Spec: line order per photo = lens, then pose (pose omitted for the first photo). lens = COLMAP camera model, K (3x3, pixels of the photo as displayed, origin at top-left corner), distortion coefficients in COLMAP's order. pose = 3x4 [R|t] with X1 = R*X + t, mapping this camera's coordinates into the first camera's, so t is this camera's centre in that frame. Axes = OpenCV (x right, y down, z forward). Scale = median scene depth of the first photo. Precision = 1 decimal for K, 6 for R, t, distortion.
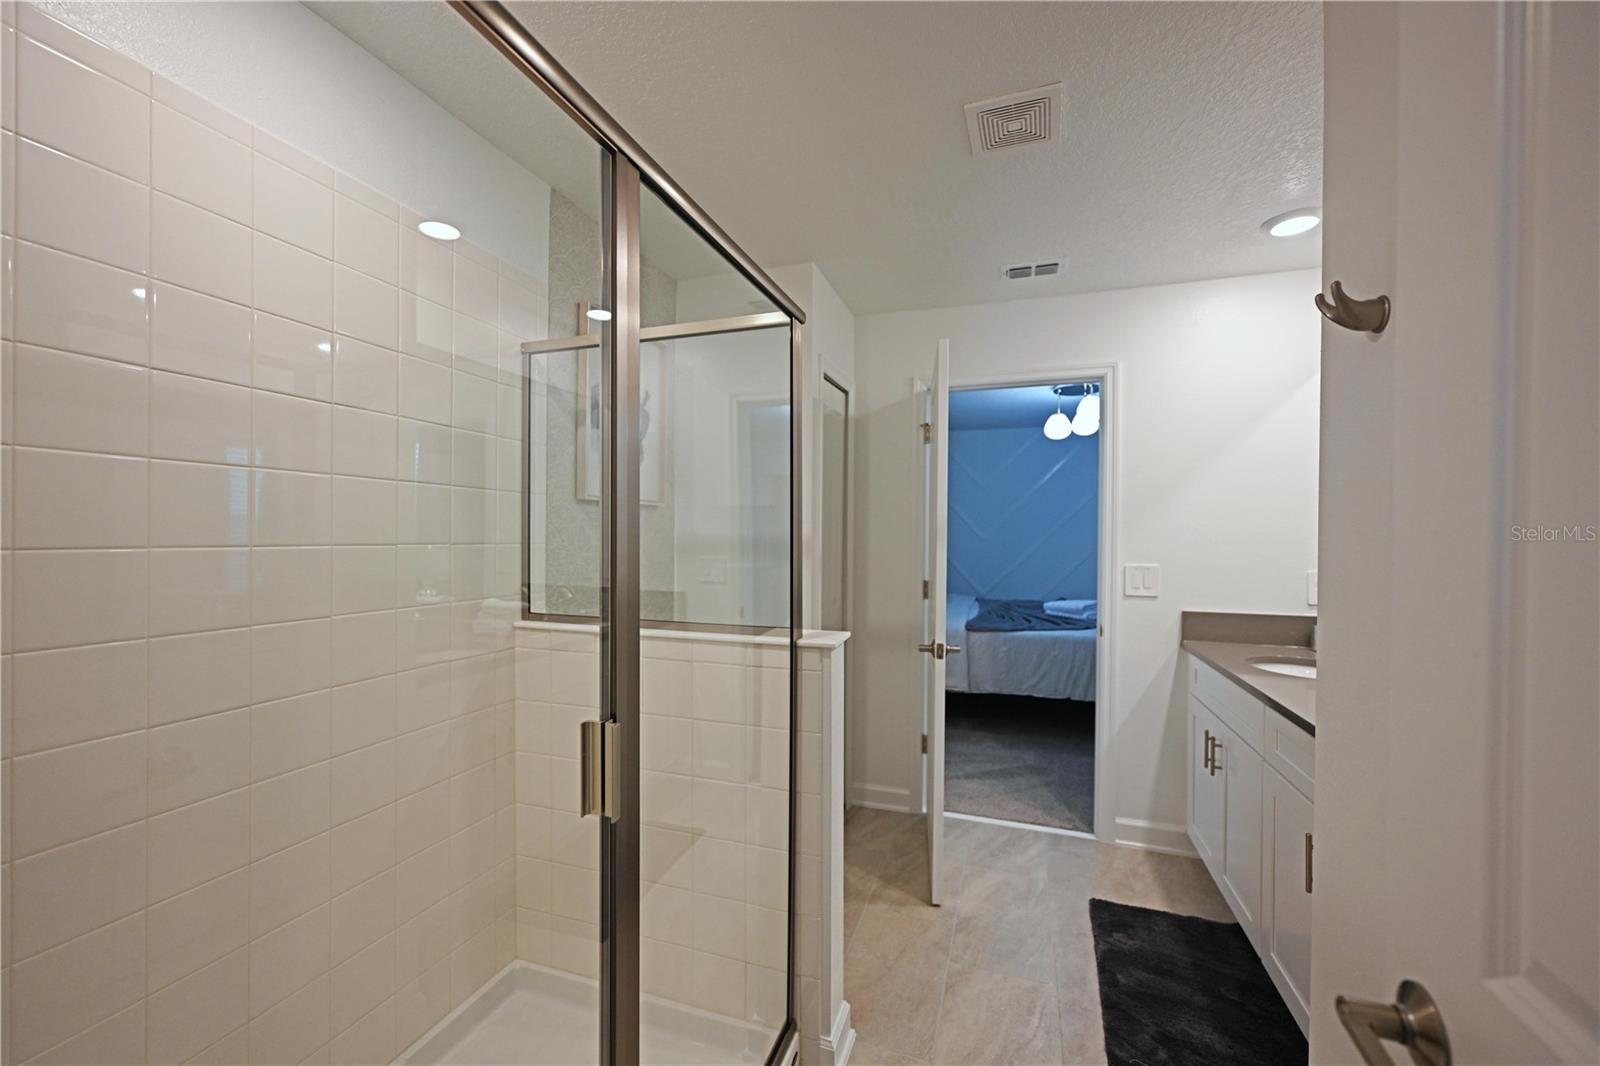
lens RADIAL K [[633.3, 0, 798.8], [0, 633.3, 535.0], [0, 0, 1]] dist [0.001209, -0.000611]
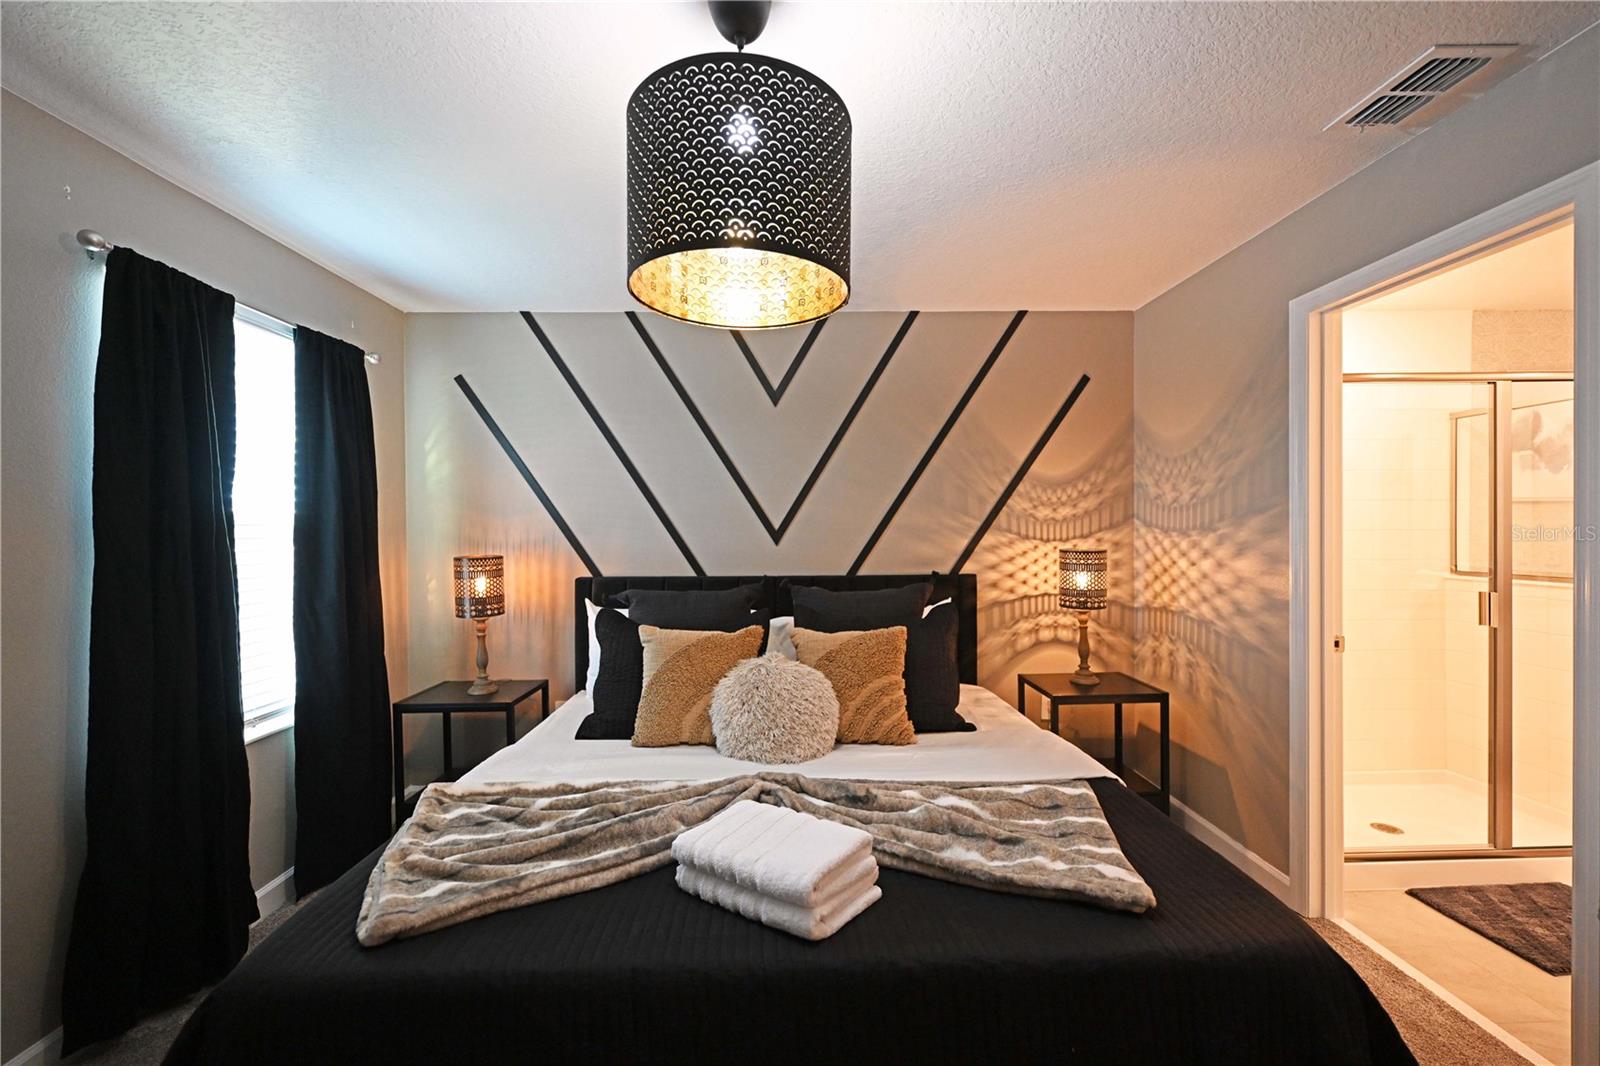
lens RADIAL K [[633.3, 0, 798.6], [0, 633.3, 532.3], [0, 0, 1]] dist [0.001209, -0.000611]
pose [[0.351480, 0.001617, -0.936194, 0.548224], [0.002982, 0.999991, 0.002847, 0.013318], [0.936191, -0.003793, 0.351472, -1.253550]]
